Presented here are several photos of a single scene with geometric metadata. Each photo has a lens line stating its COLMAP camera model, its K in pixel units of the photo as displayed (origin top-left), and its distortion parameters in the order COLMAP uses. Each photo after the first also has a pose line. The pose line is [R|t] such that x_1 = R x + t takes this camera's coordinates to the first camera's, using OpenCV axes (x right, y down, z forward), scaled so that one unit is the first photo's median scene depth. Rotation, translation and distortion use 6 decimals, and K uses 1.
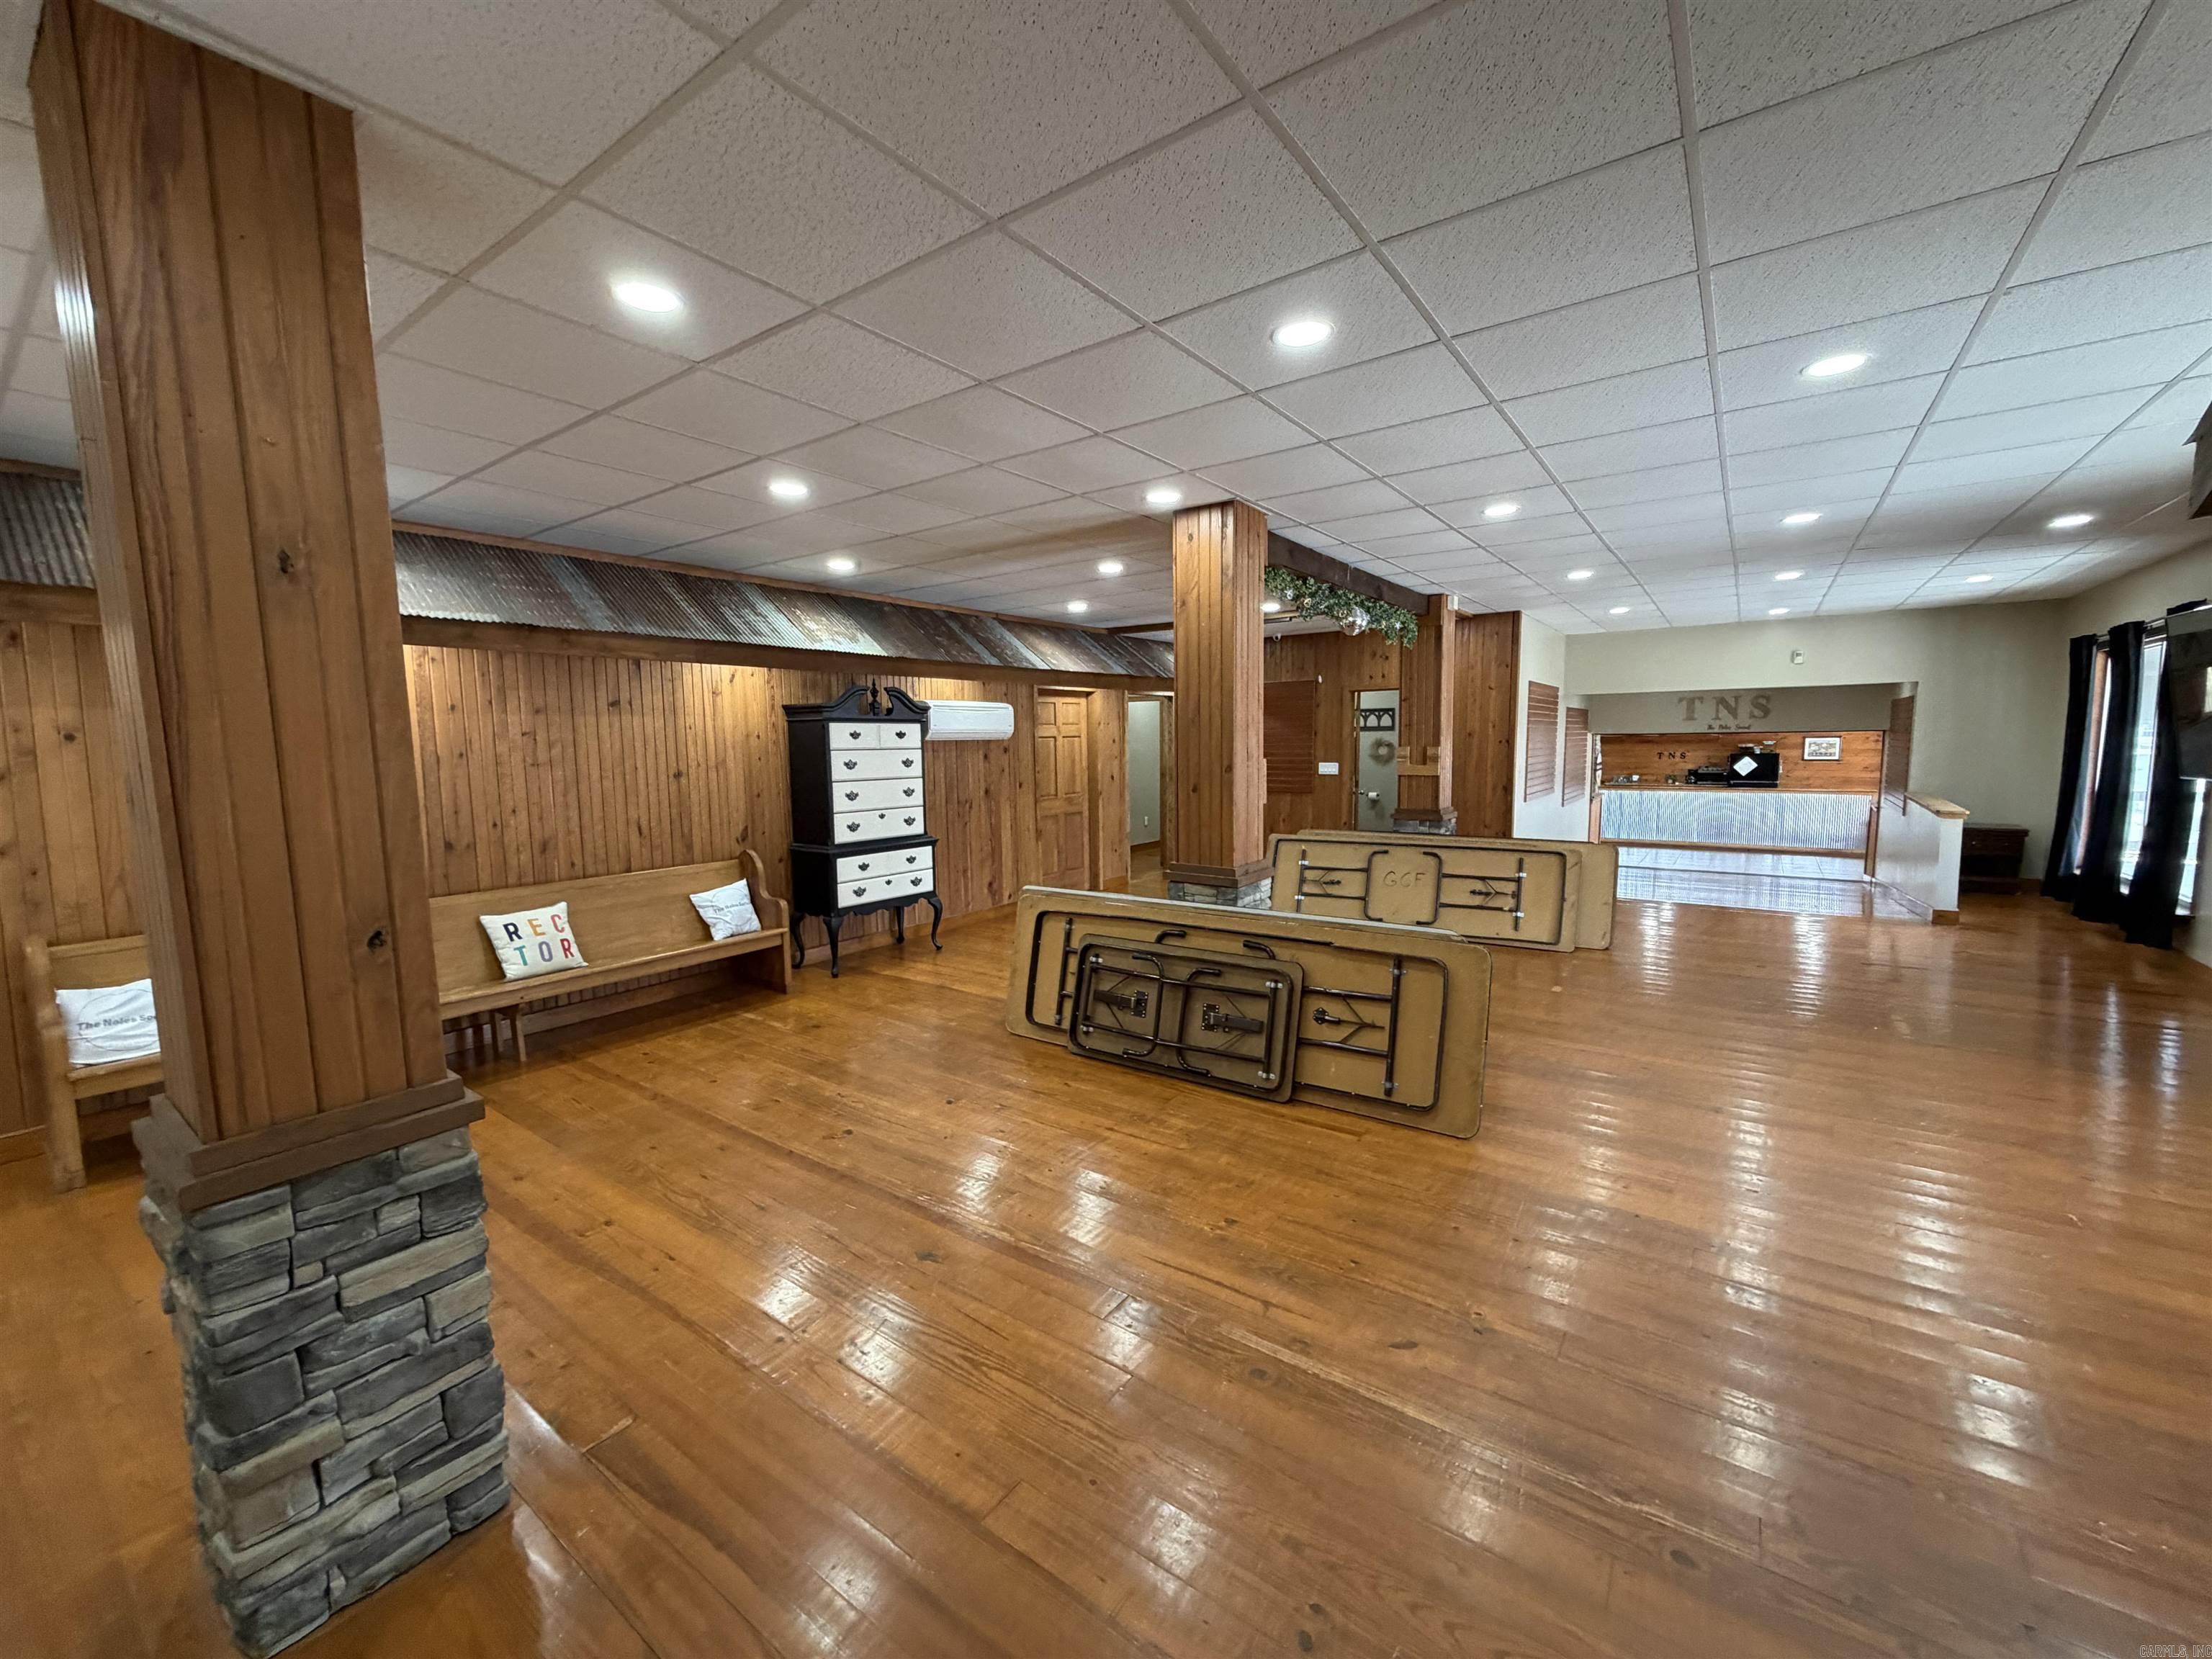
lens RADIAL K [[882.7, 0, 1100.5], [0, 882.7, 830.9], [0, 0, 1]] dist [0.000233, 0.000103]
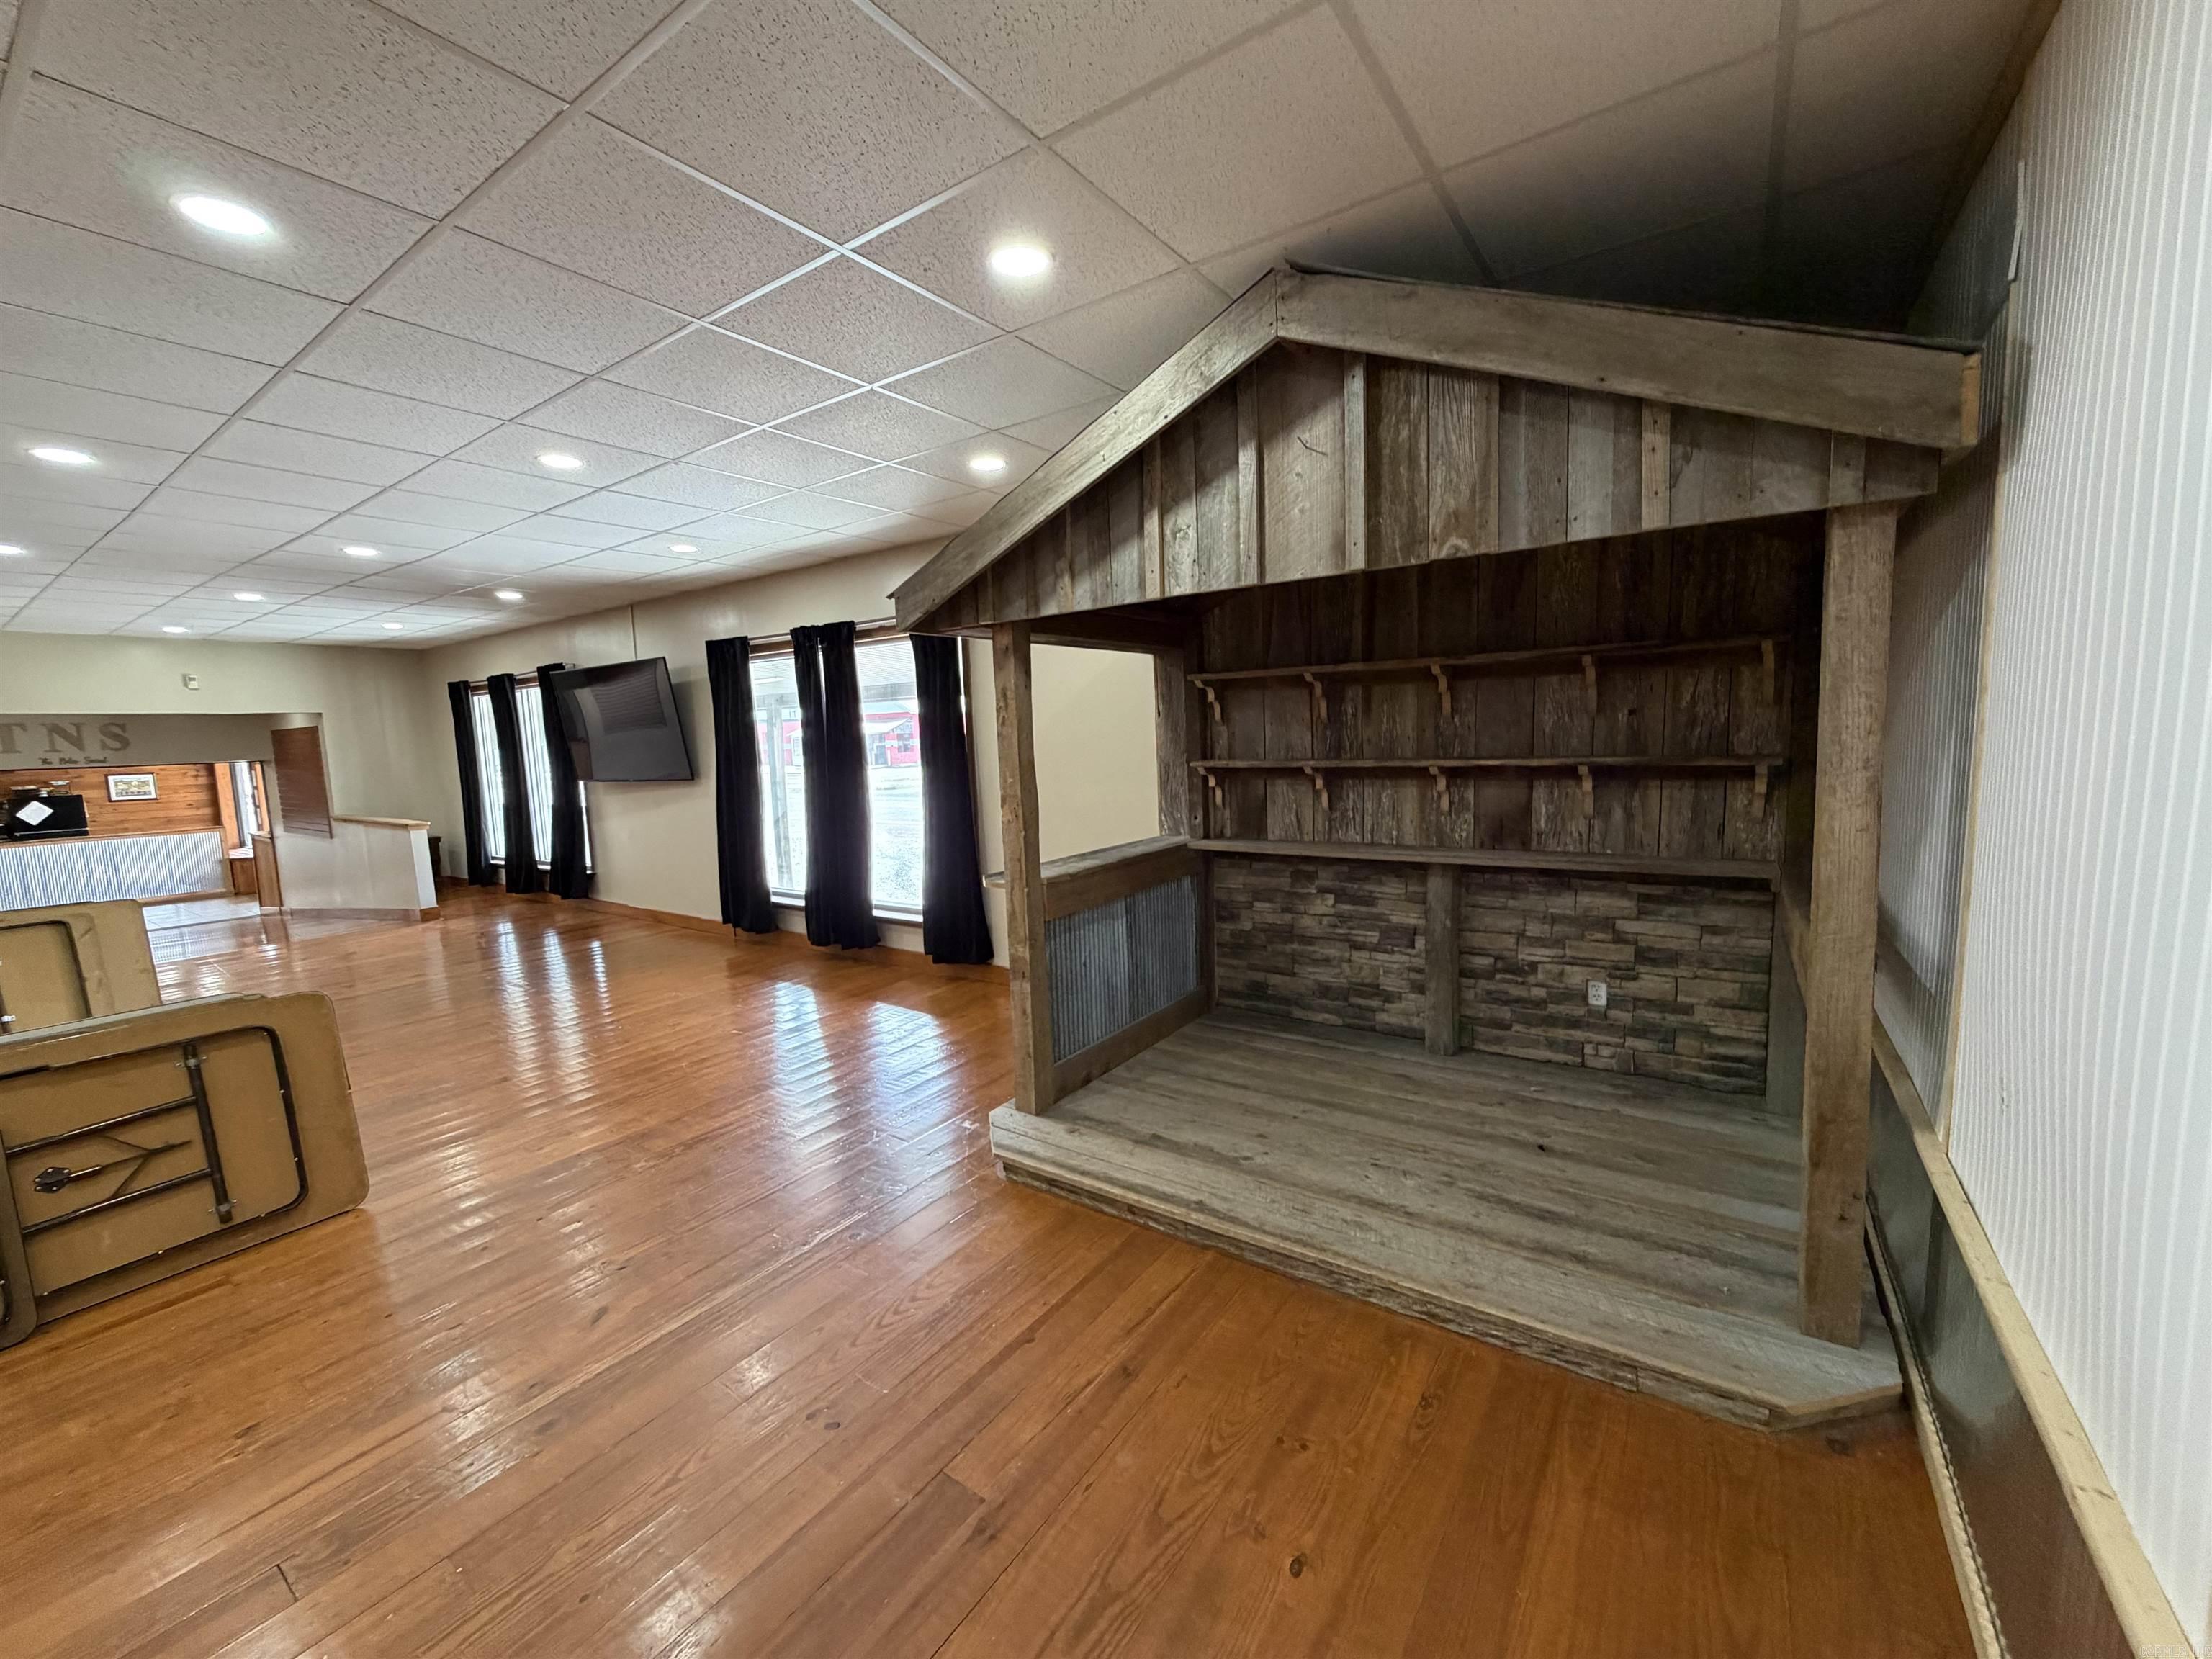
lens RADIAL K [[882.7, 0, 1100.1], [0, 882.7, 833.6], [0, 0, 1]] dist [0.000233, 0.000103]
pose [[-0.014696, -0.098078, 0.995070, -0.265385], [0.138948, 0.985322, 0.099169, 0.000484], [-0.990191, 0.139720, -0.000852, 0.137813]]
